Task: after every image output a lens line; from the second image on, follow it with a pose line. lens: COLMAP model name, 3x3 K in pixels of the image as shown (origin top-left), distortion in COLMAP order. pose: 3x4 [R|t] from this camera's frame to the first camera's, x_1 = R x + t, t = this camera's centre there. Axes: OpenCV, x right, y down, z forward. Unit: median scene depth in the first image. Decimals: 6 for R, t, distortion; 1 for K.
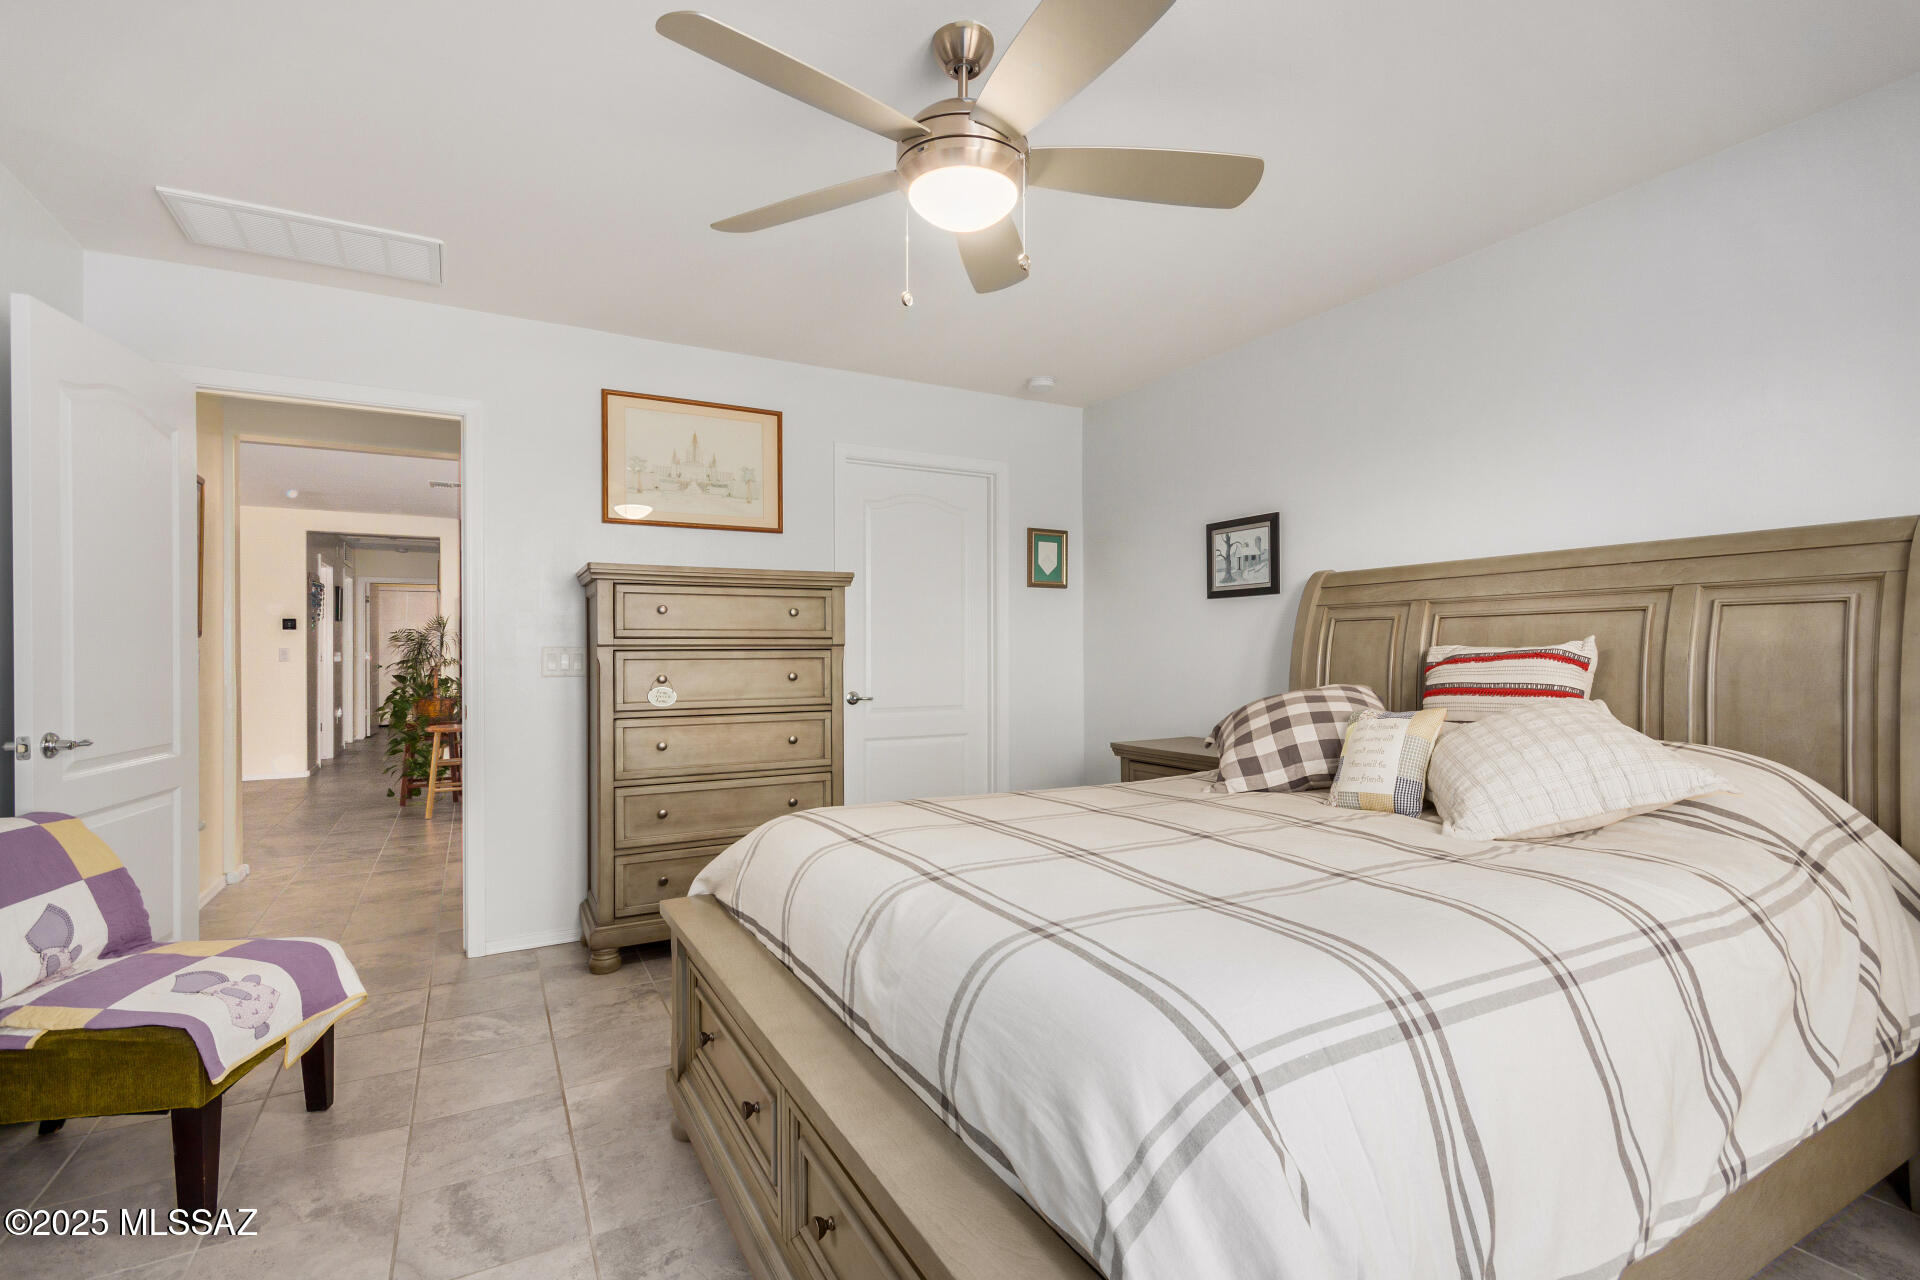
lens RADIAL K [[898.4, 0, 980.2], [0, 898.4, 639.2], [0, 0, 1]] dist [0.002220, 0.001442]
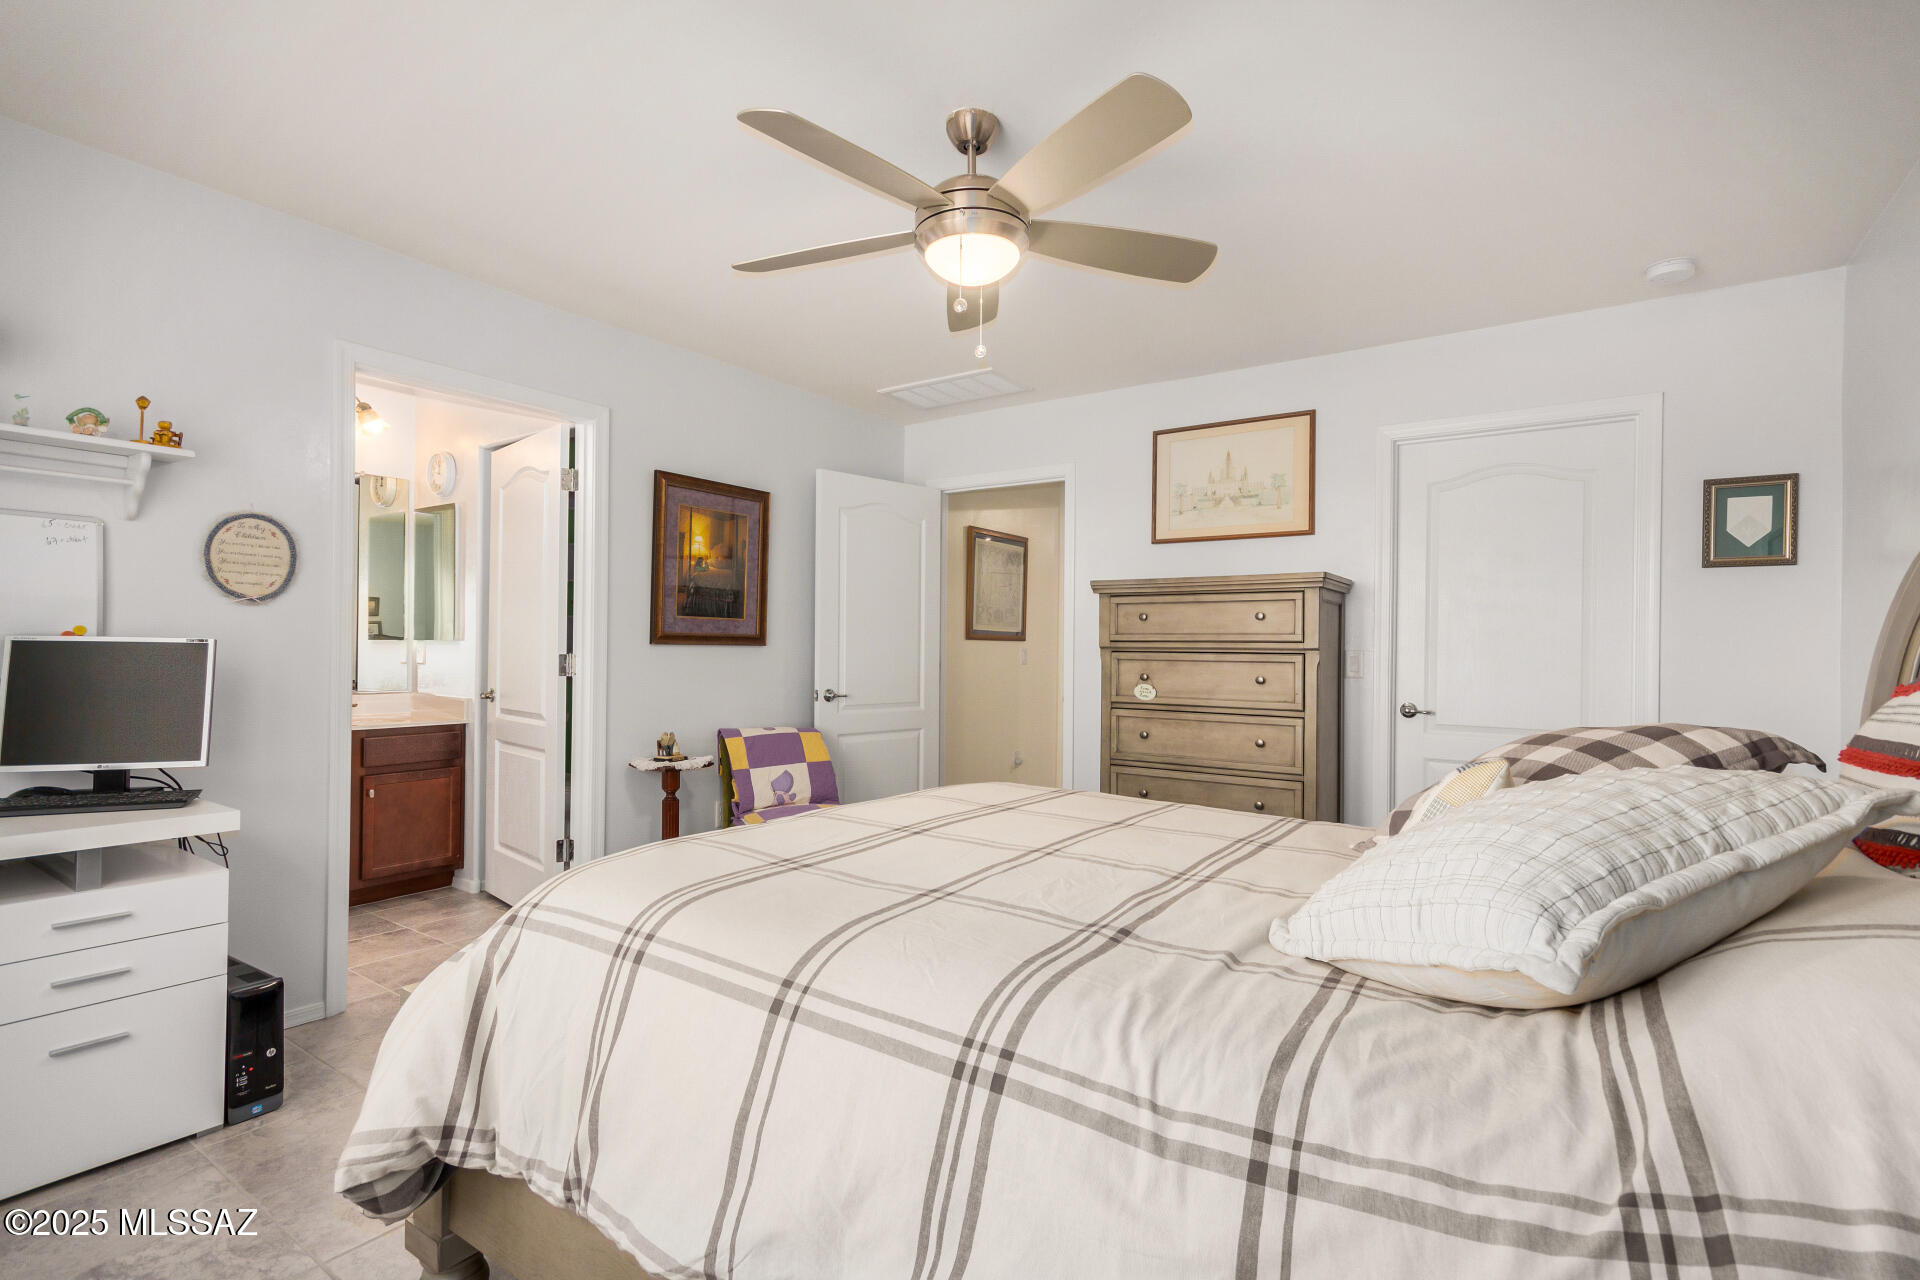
lens RADIAL K [[898.4, 0, 970.5], [0, 898.4, 646.4], [0, 0, 1]] dist [0.002220, 0.001442]
pose [[0.437385, 0.006279, -0.899253, 0.556160], [-0.004094, 0.999979, 0.004992, 0.000080], [0.899265, 0.001498, 0.437401, 0.272488]]
